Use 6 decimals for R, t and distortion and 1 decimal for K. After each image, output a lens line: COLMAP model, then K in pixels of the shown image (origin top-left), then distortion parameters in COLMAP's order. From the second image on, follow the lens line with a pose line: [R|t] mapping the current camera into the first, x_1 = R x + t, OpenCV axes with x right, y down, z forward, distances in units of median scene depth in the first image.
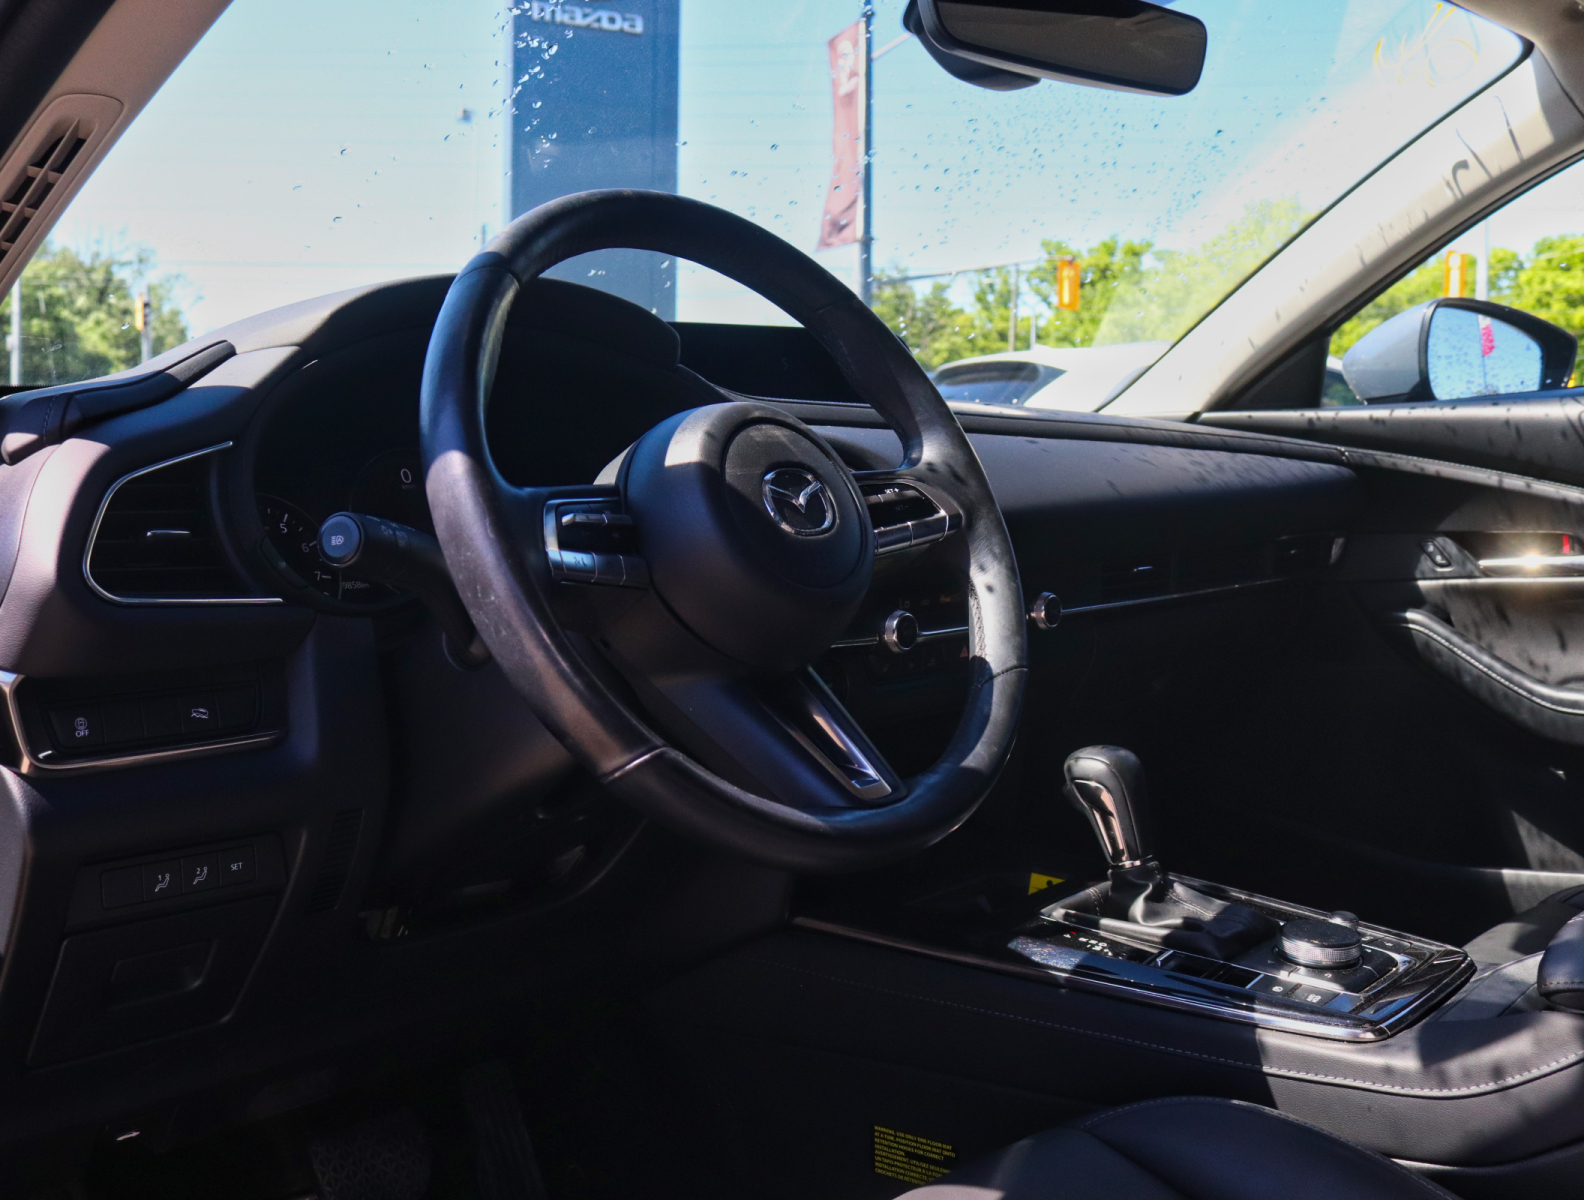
lens RADIAL K [[1486.6, 0, 806.3], [0, 1486.6, 597.2], [0, 0, 1]] dist [-0.094877, 0.000000]
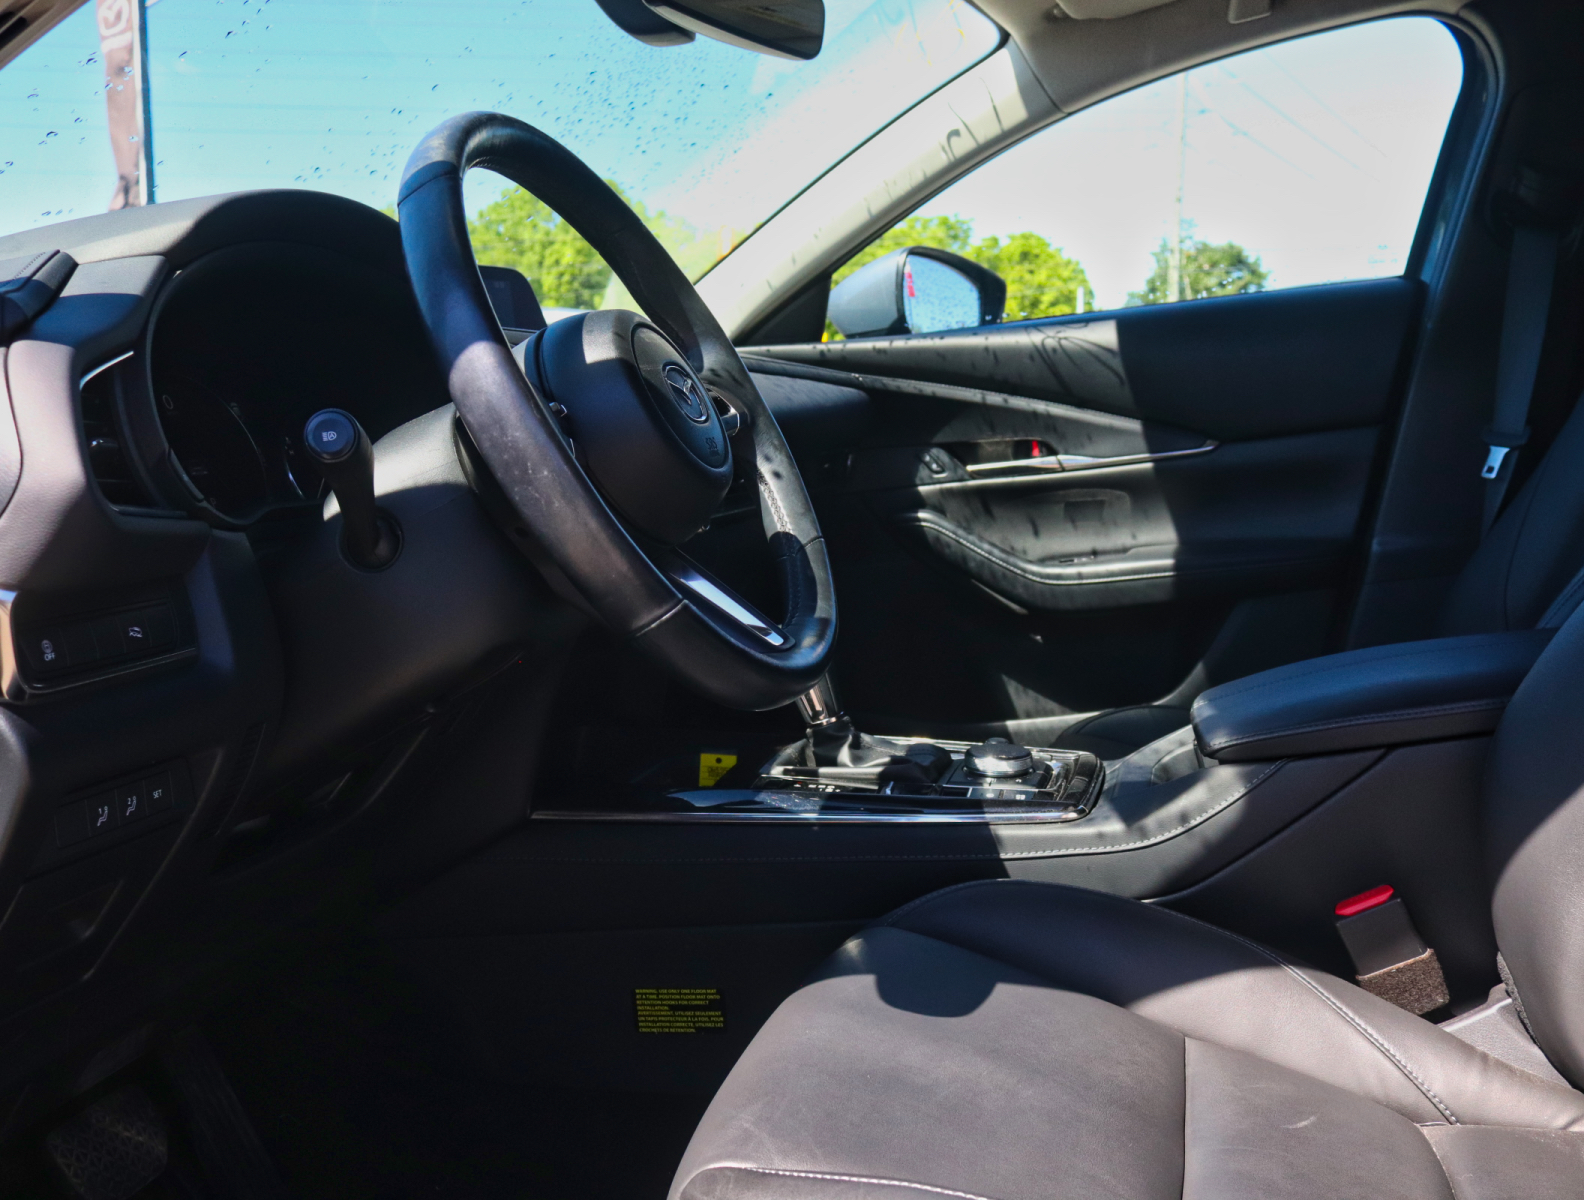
lens RADIAL K [[1486.6, 0, 804.2], [0, 1486.6, 584.8], [0, 0, 1]] dist [-0.094877, 0.000000]
pose [[0.888144, -0.081506, 0.452279, -0.312987], [0.076518, 0.996636, 0.029345, 0.037658], [-0.453149, 0.008545, 0.891394, -0.035000]]
